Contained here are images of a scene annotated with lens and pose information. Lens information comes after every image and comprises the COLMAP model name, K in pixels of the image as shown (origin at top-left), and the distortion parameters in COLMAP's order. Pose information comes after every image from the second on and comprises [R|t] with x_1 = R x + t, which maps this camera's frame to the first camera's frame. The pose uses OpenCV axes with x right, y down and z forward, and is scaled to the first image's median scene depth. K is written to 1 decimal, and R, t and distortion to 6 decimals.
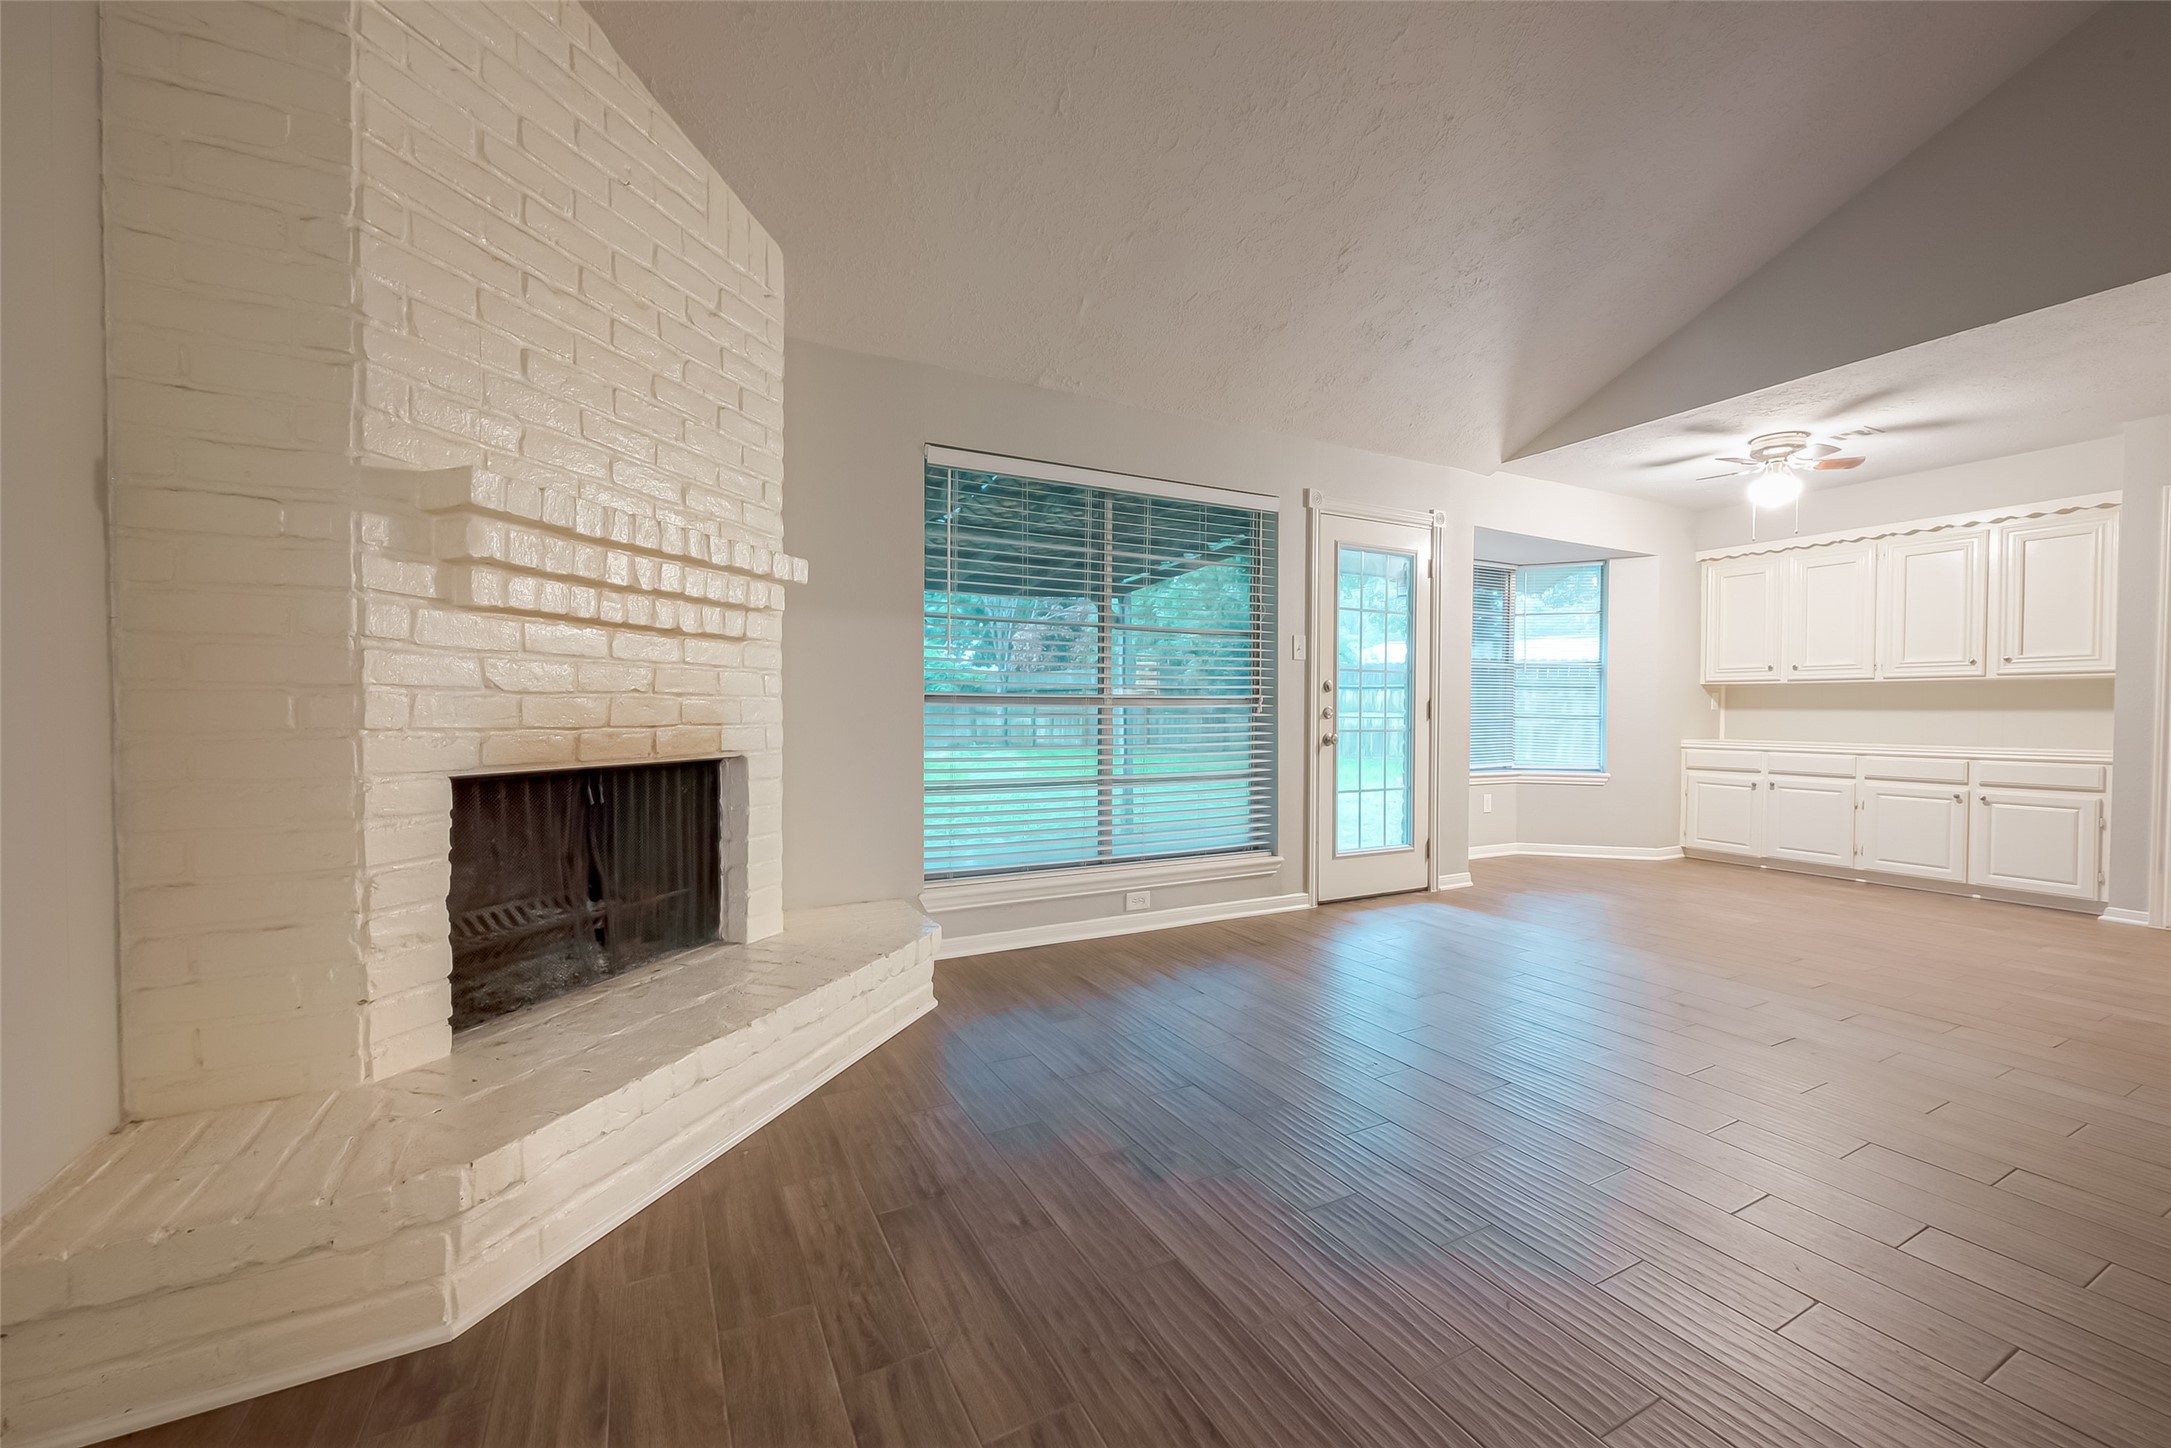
lens RADIAL K [[854.8, 0, 1098.0], [0, 854.8, 724.6], [0, 0, 1]] dist [-0.000463, 0.000462]
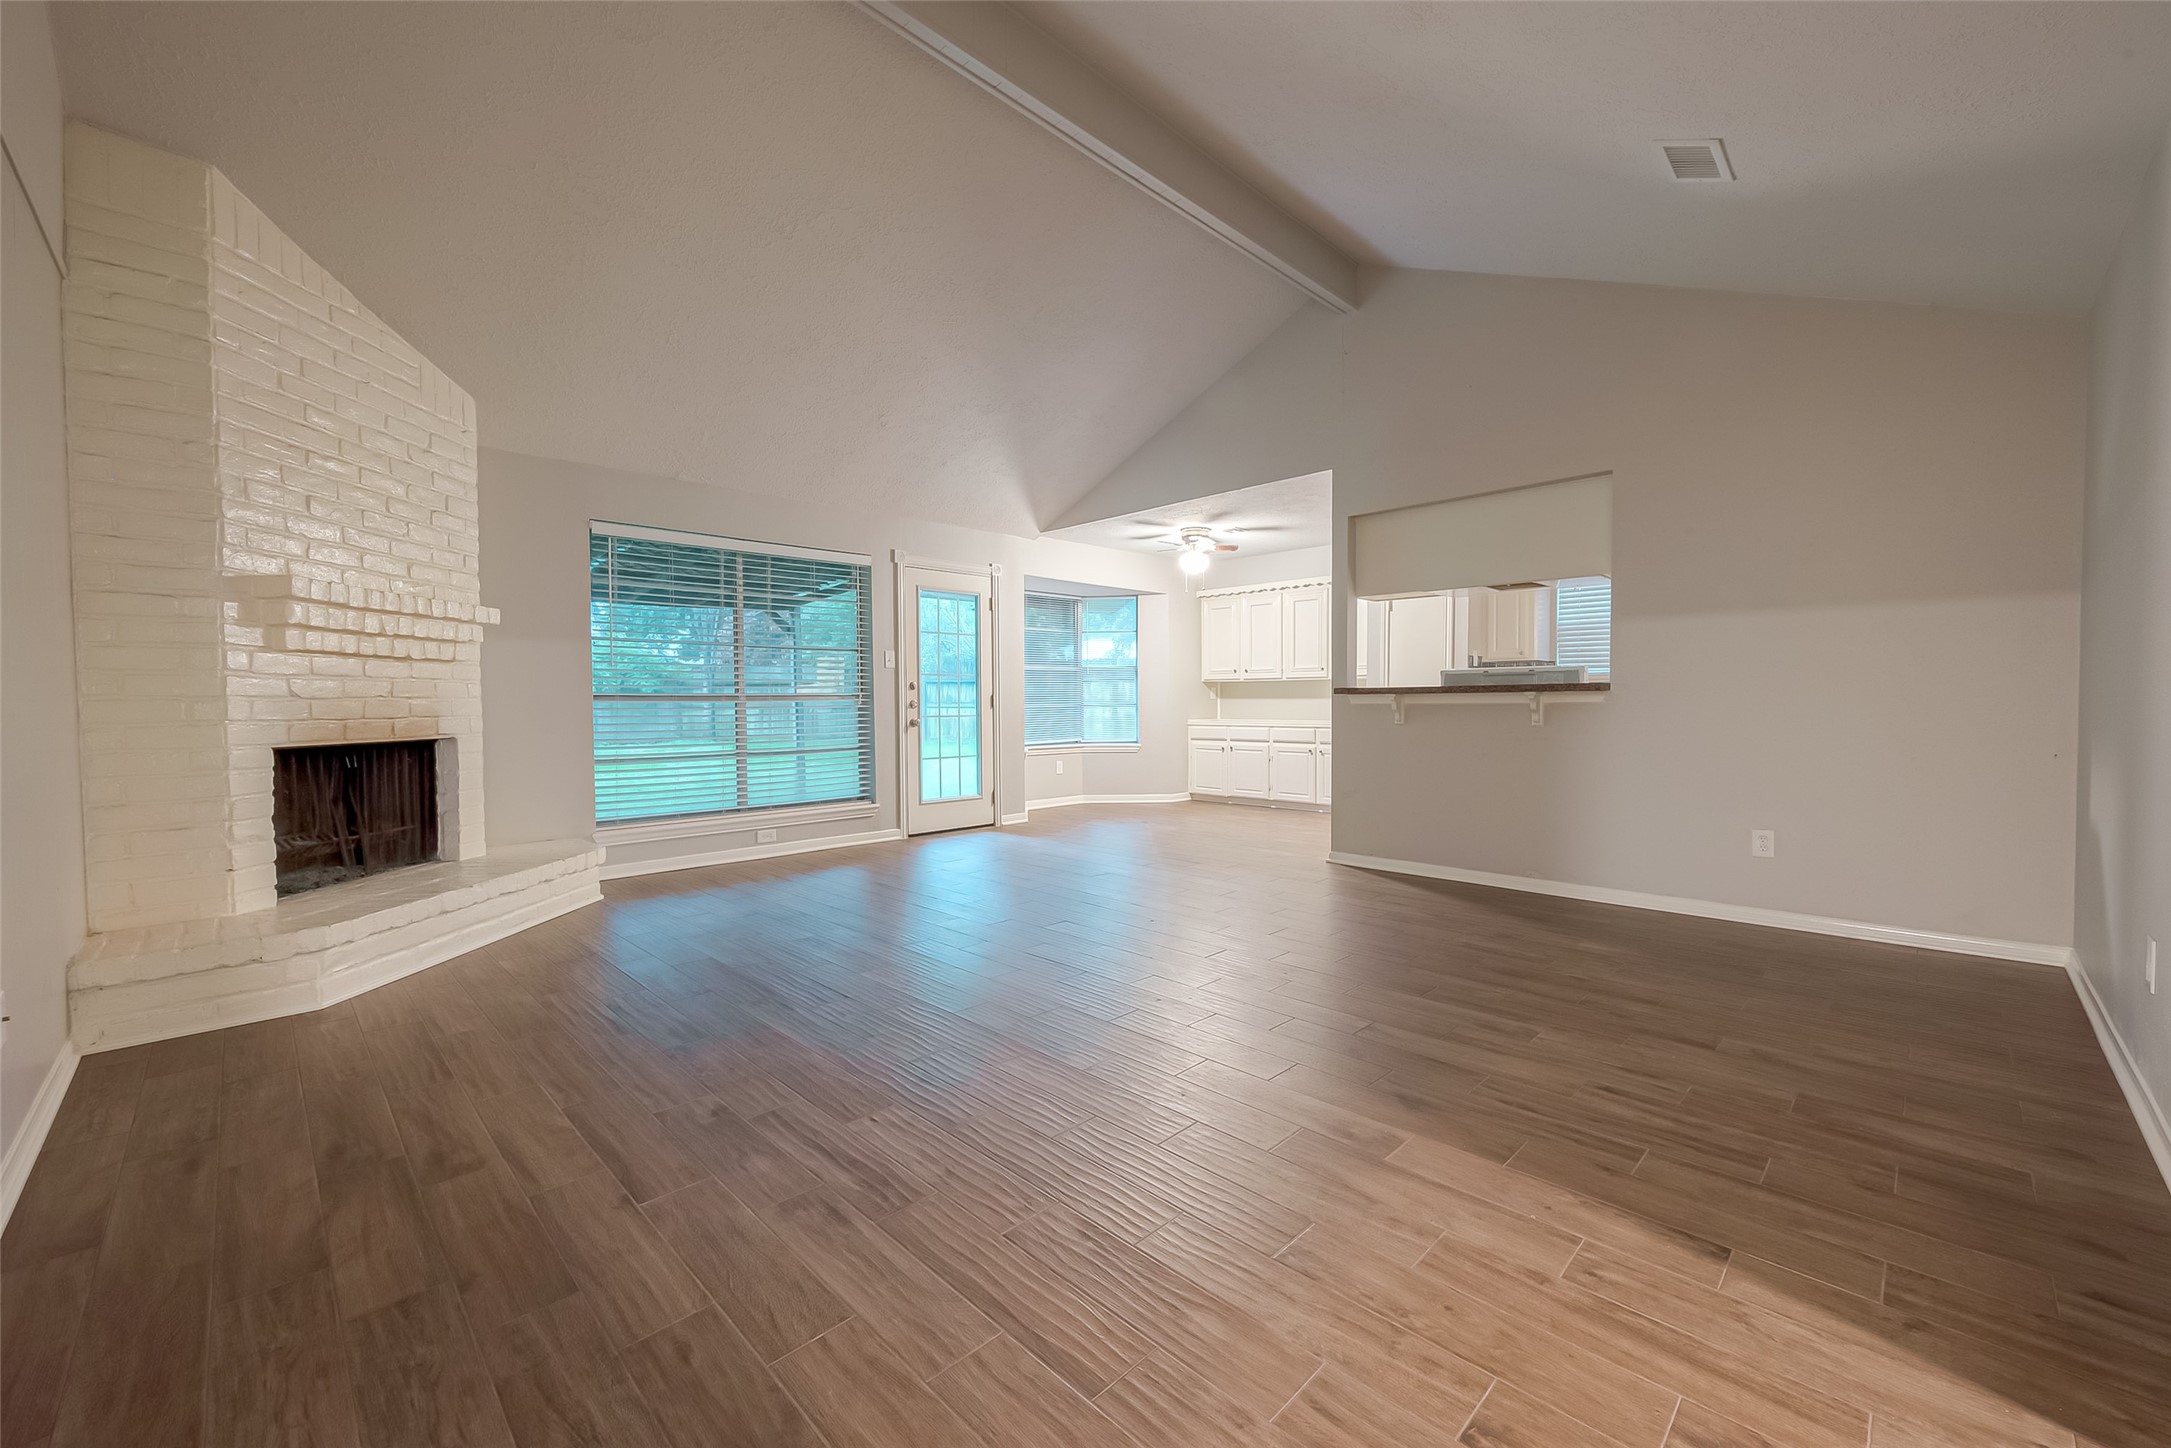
lens RADIAL K [[854.8, 0, 1098.0], [0, 854.8, 724.6], [0, 0, 1]] dist [-0.000463, 0.000462]
pose [[0.954985, -0.018273, 0.296089, 0.142504], [0.015152, 0.999803, 0.012832, 0.007336], [-0.296266, -0.007768, 0.955074, -0.492001]]
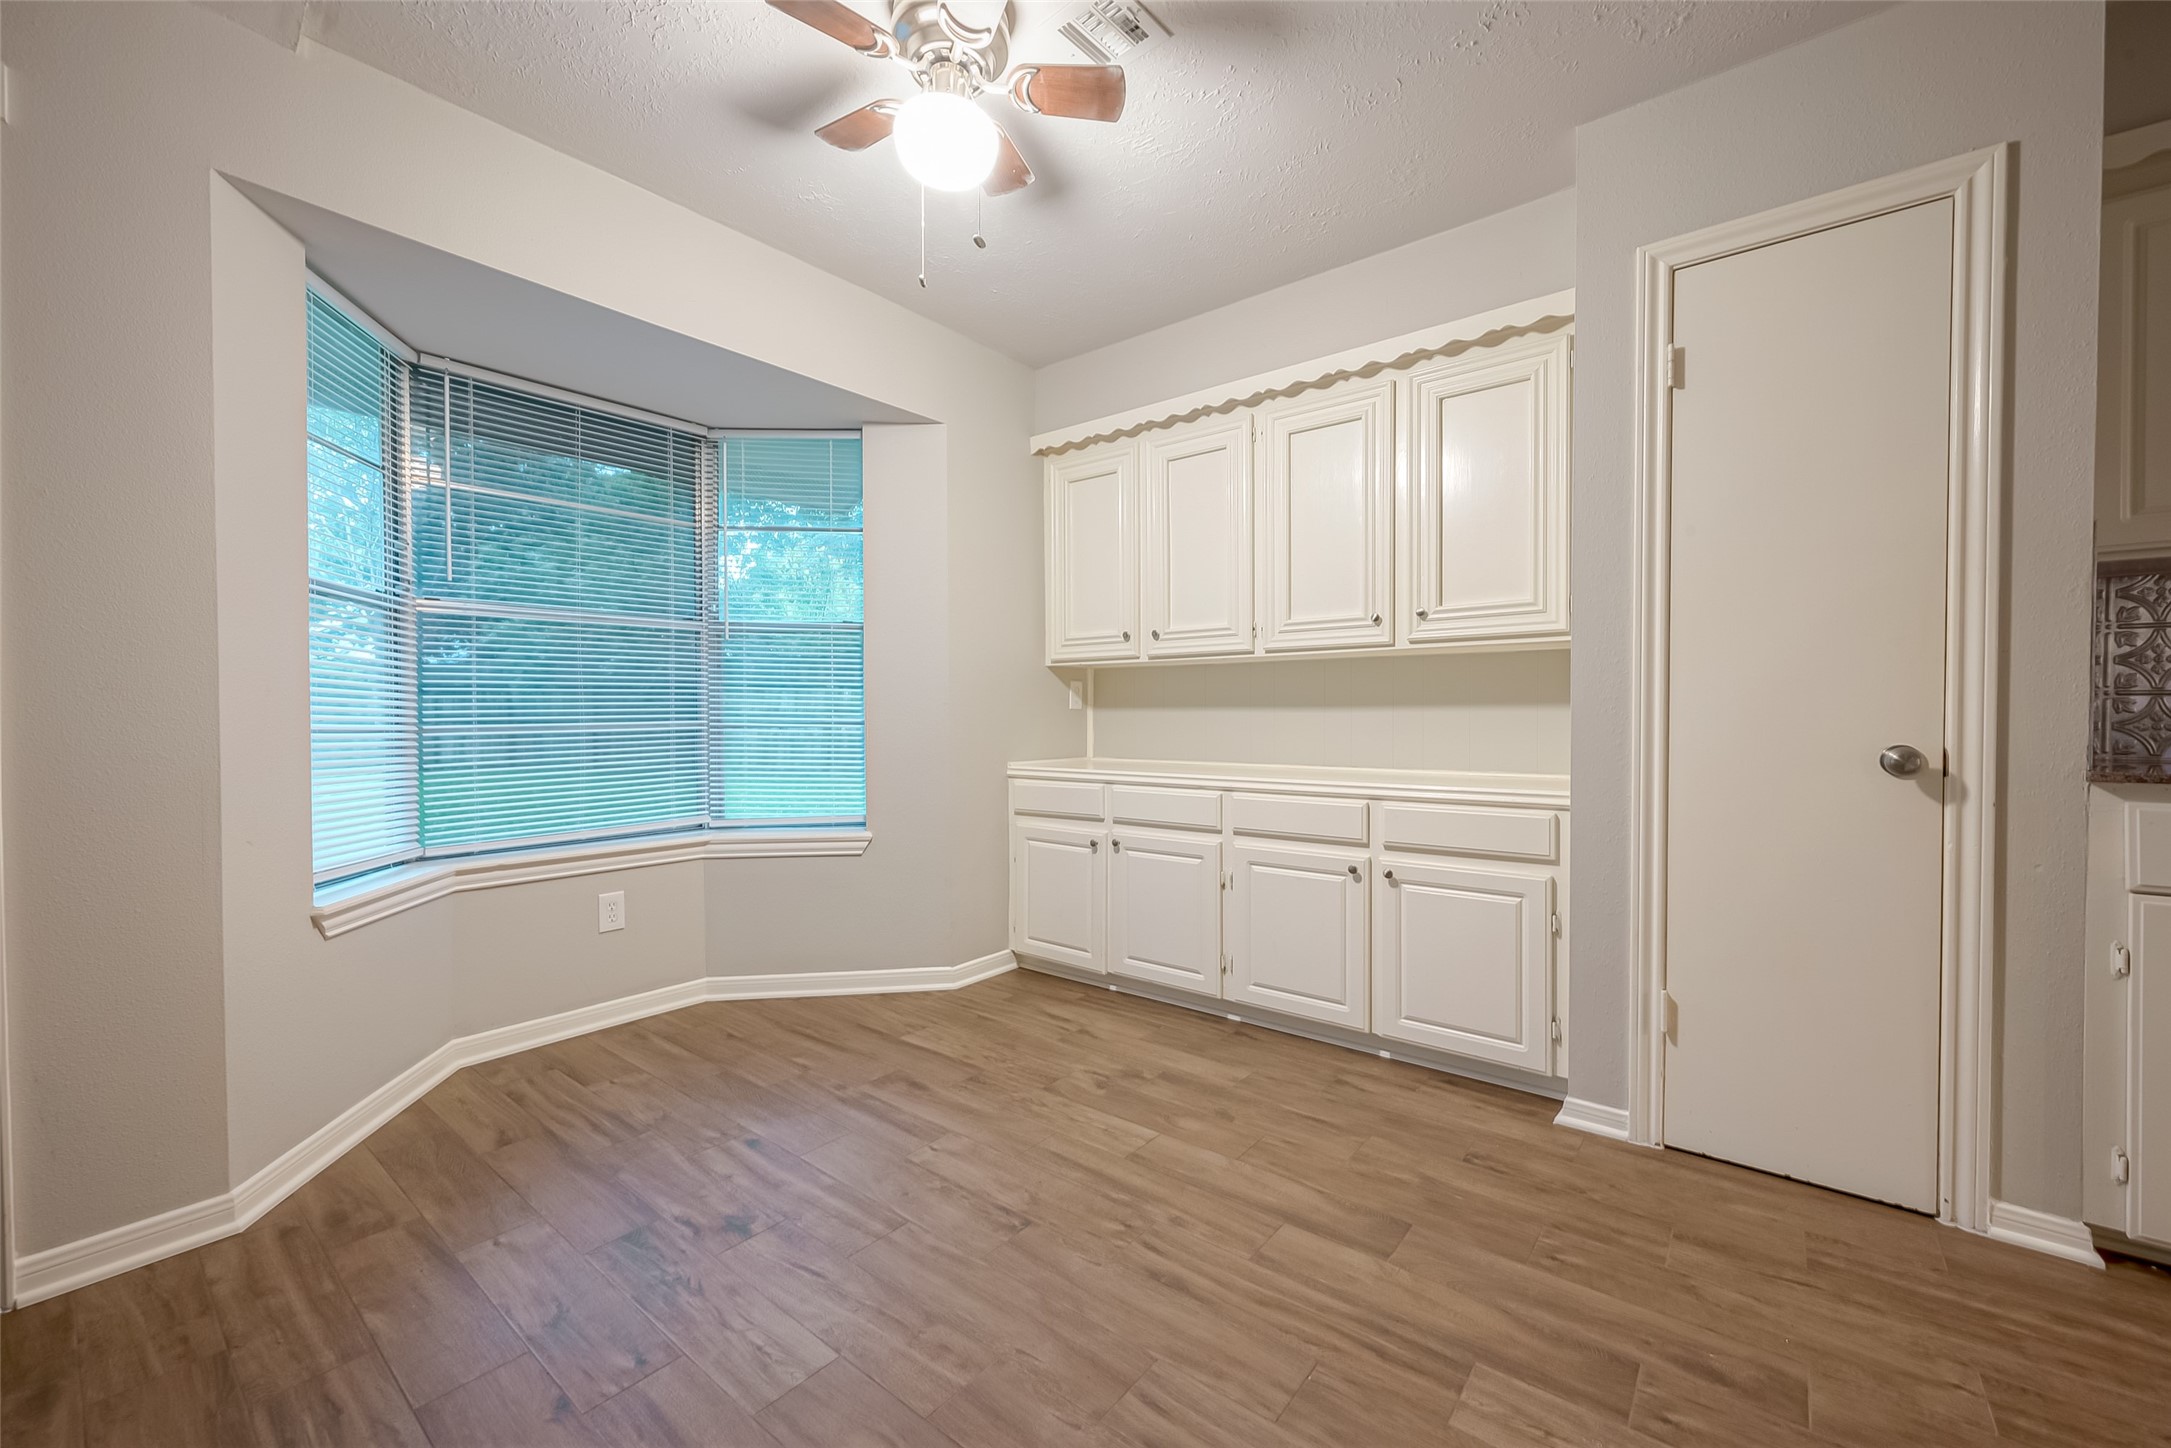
lens RADIAL K [[864.5, 0, 1091.6], [0, 864.5, 723.1], [0, 0, 1]] dist [0.000950, 0.000138]
pose [[0.920032, -0.014647, 0.391569, 0.711245], [0.016206, 0.999868, -0.000677, -0.009793], [-0.391507, 0.006968, 0.920149, 0.625958]]
